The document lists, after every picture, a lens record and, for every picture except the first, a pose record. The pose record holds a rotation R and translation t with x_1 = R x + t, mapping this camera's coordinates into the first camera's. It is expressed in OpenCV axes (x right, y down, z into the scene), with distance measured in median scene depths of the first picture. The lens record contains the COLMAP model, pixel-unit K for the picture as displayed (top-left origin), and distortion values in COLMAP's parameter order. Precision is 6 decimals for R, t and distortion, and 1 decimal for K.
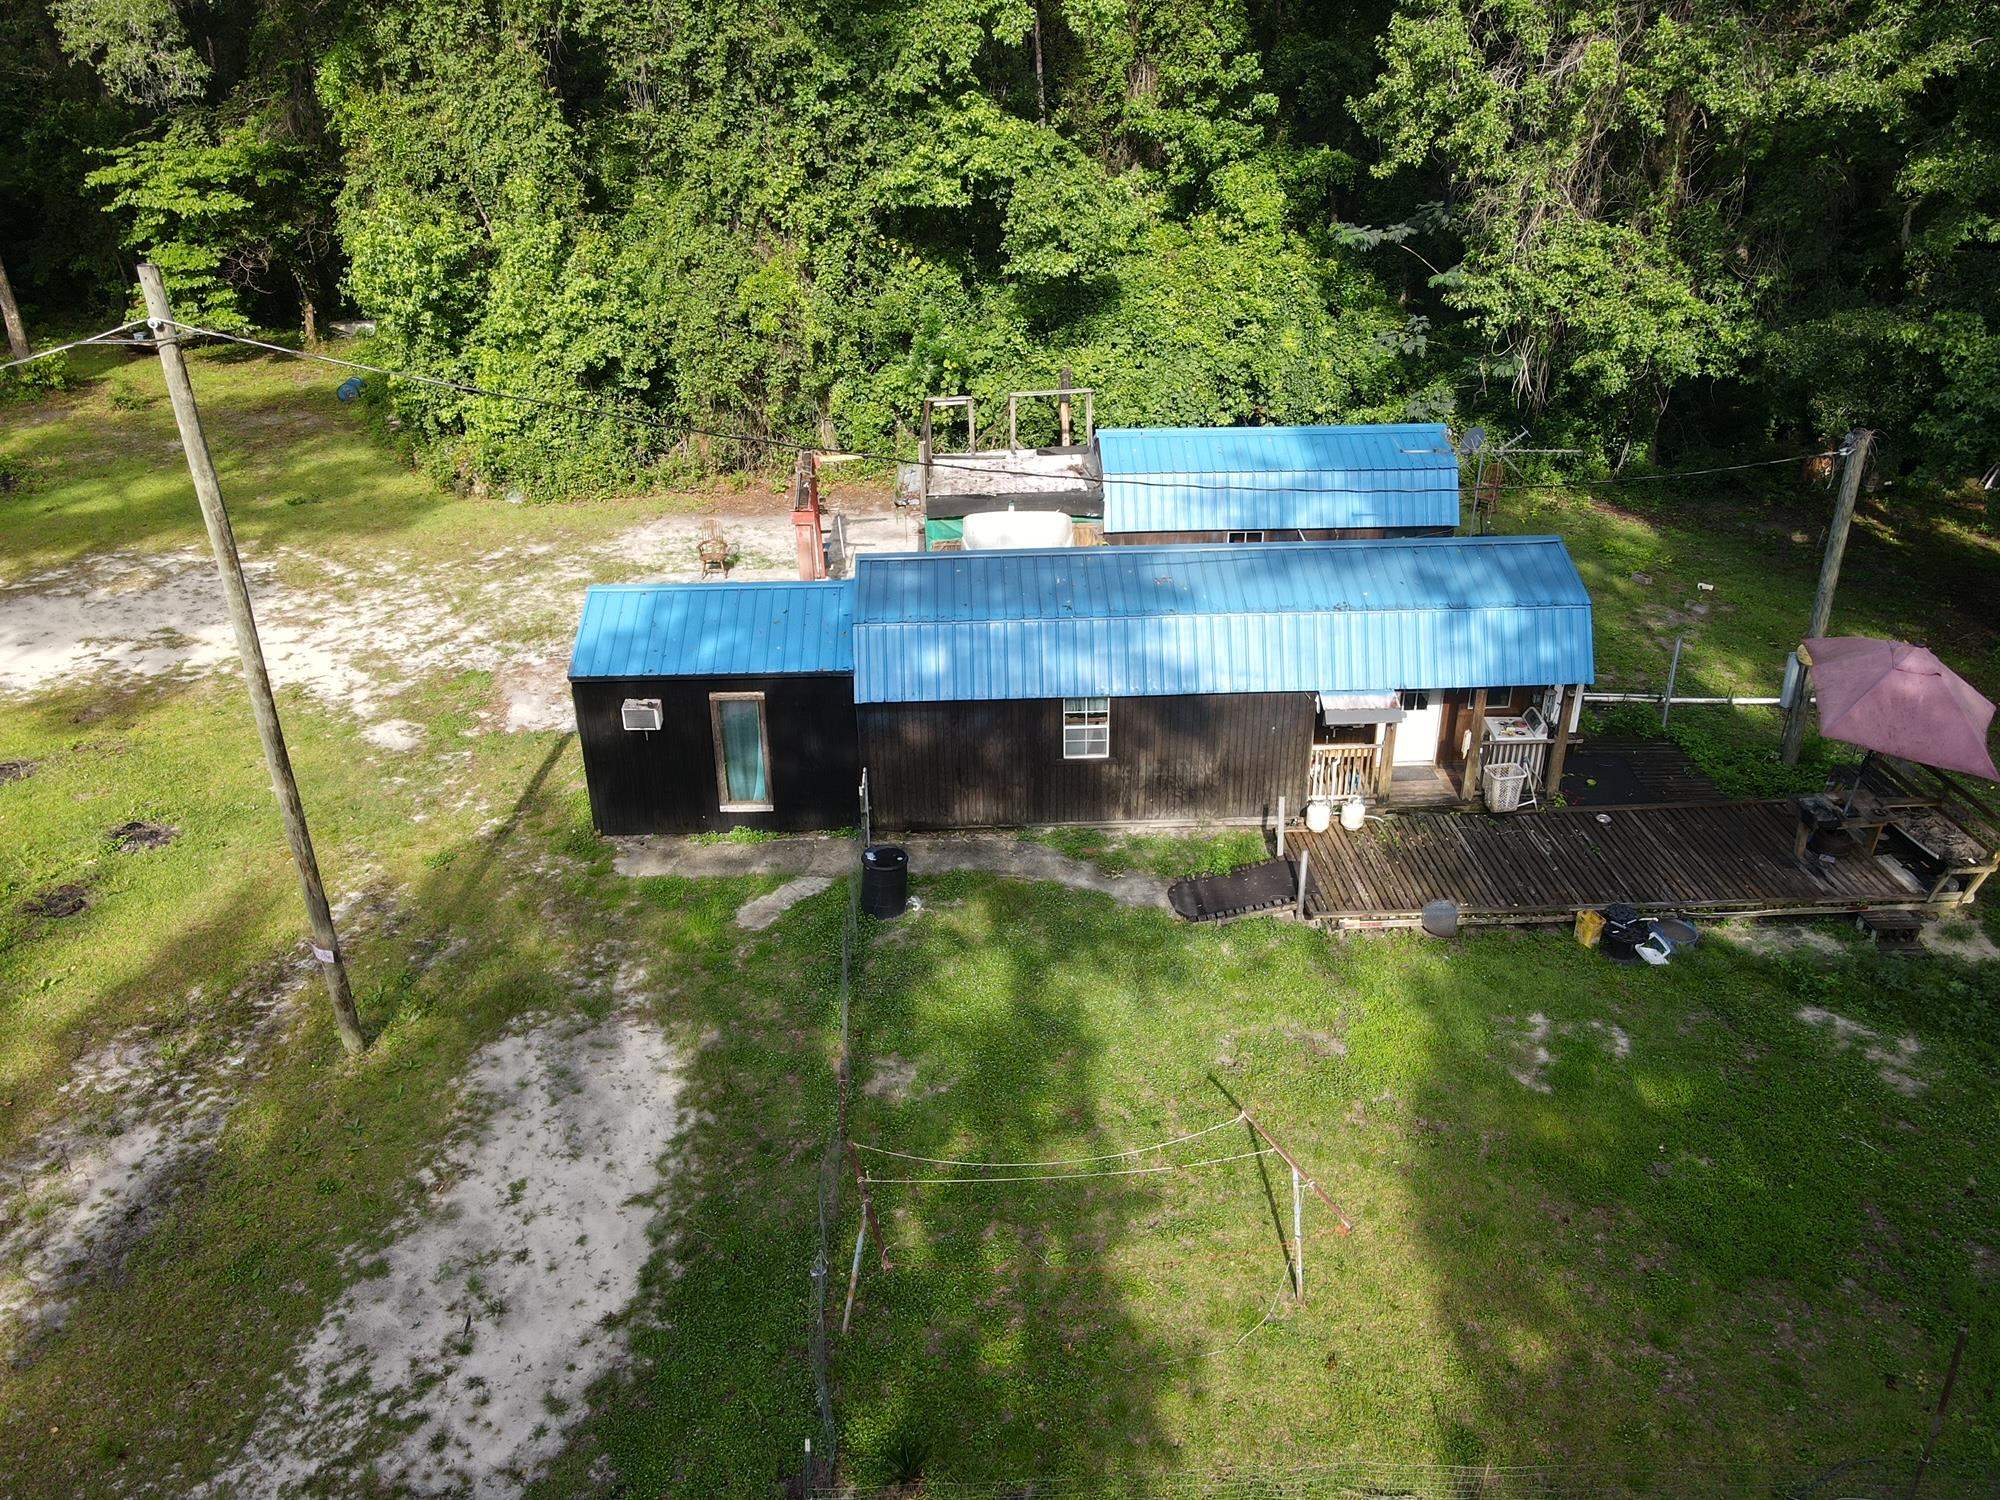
lens RADIAL K [[1450.5, 0, 1000.0], [0, 1450.5, 750.0], [0, 0, 1]] dist [0.033775, 0.008033]
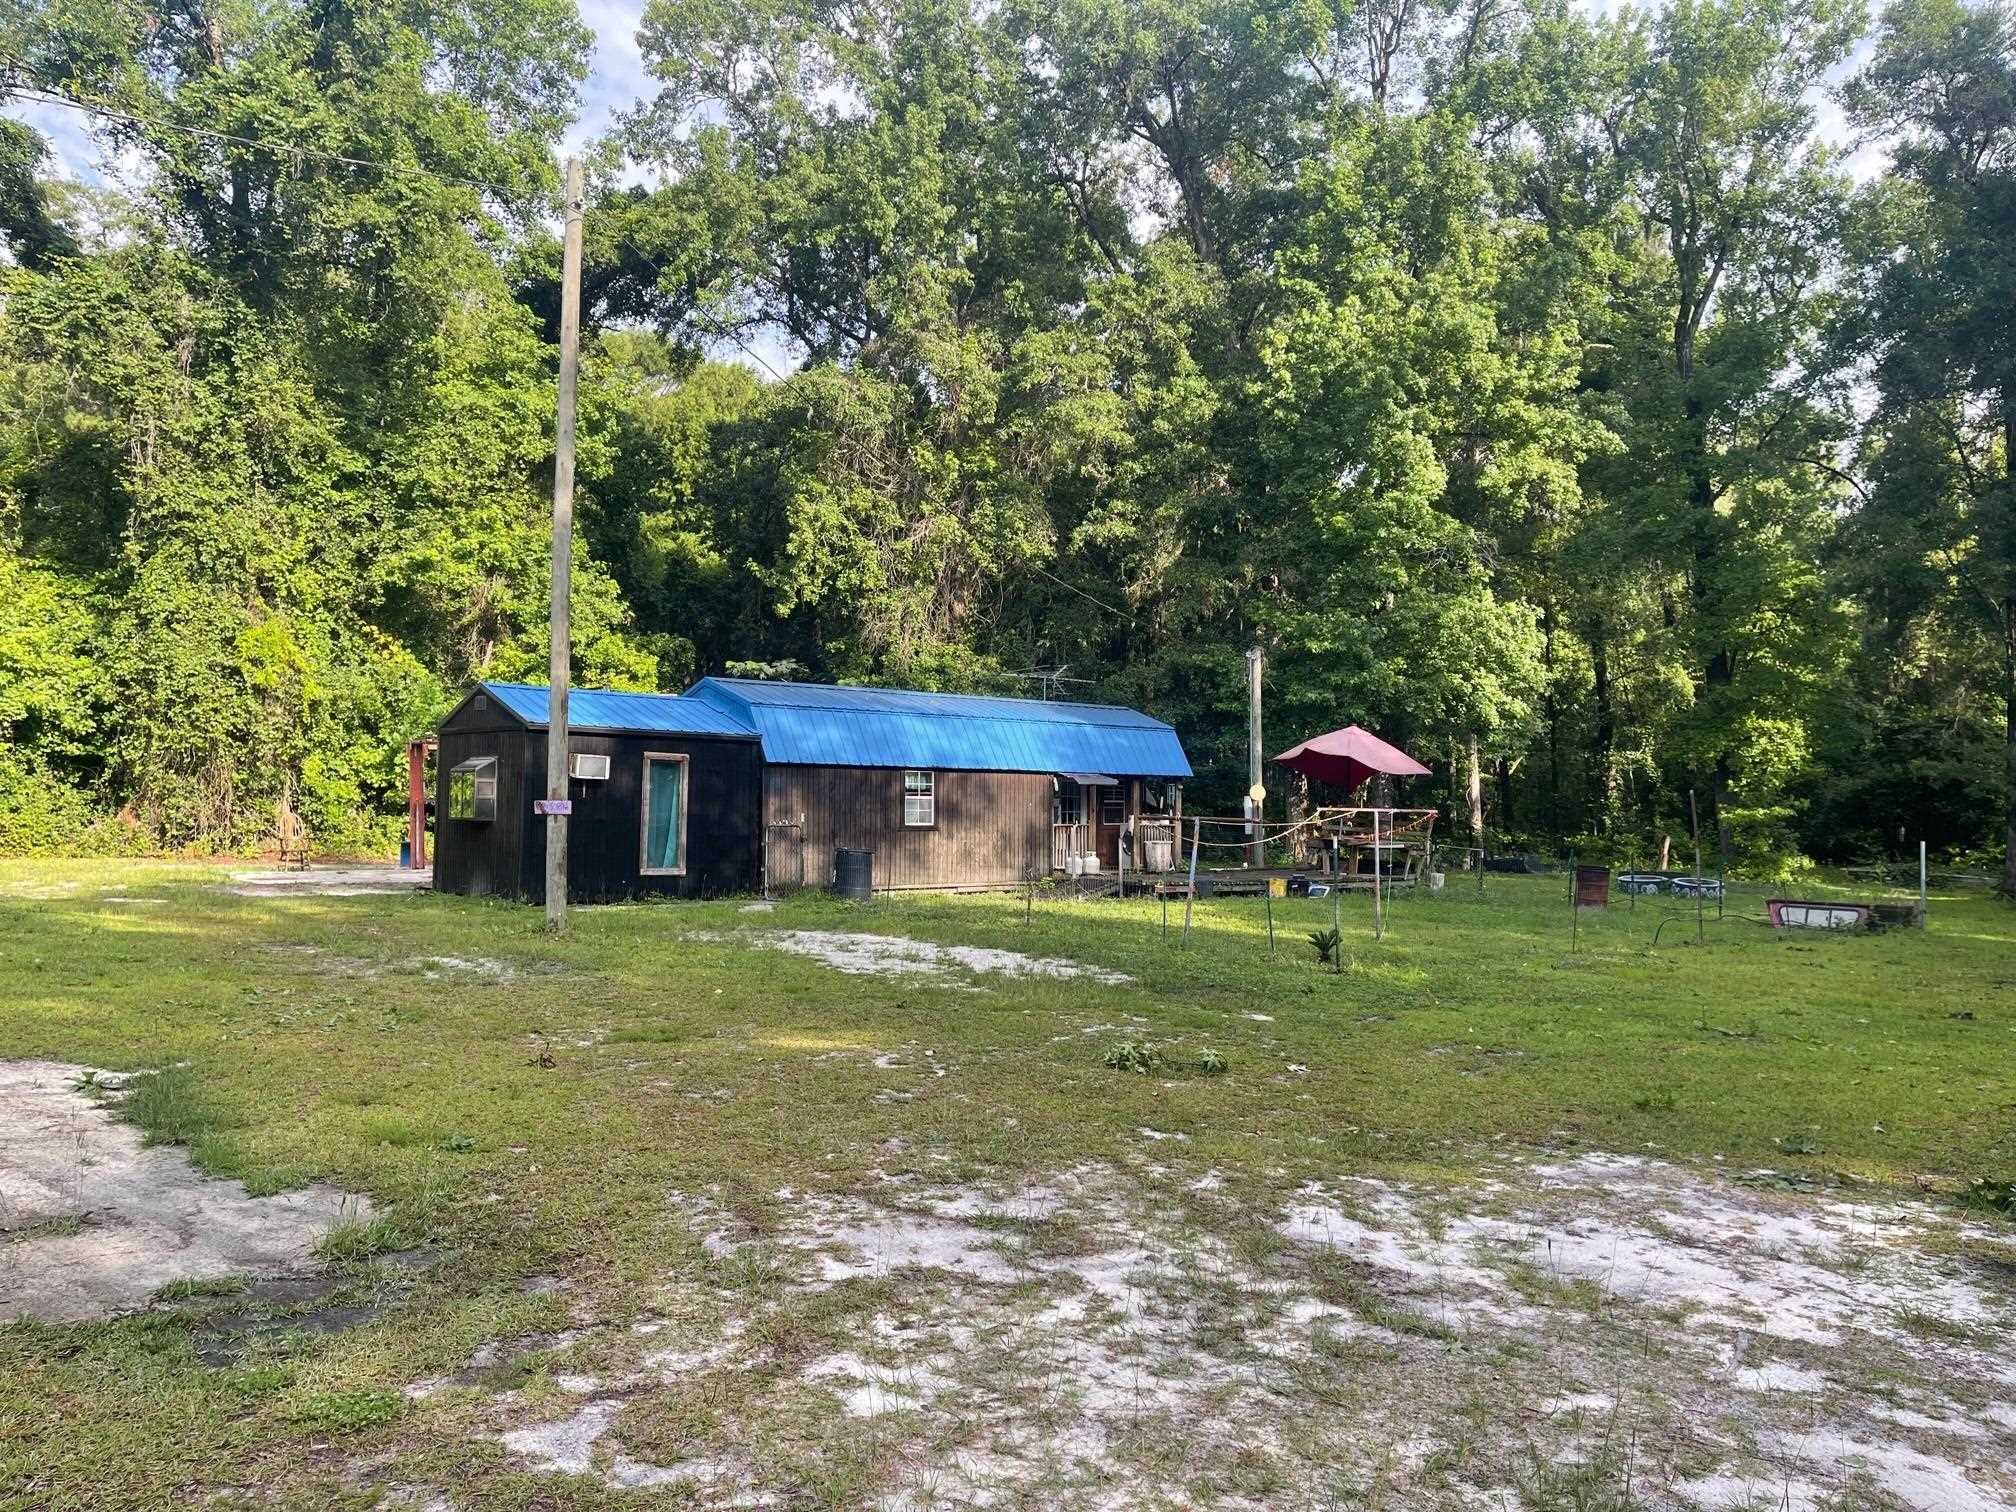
lens RADIAL K [[1549.0, 0, 1008.0], [0, 1549.0, 756.0], [0, 0, 1]] dist [0.041839, -0.002514]
pose [[0.766162, 0.045627, 0.641026, -0.709555], [0.276654, 0.876900, -0.393076, 0.477399], [-0.580050, 0.478502, 0.659225, 0.077916]]
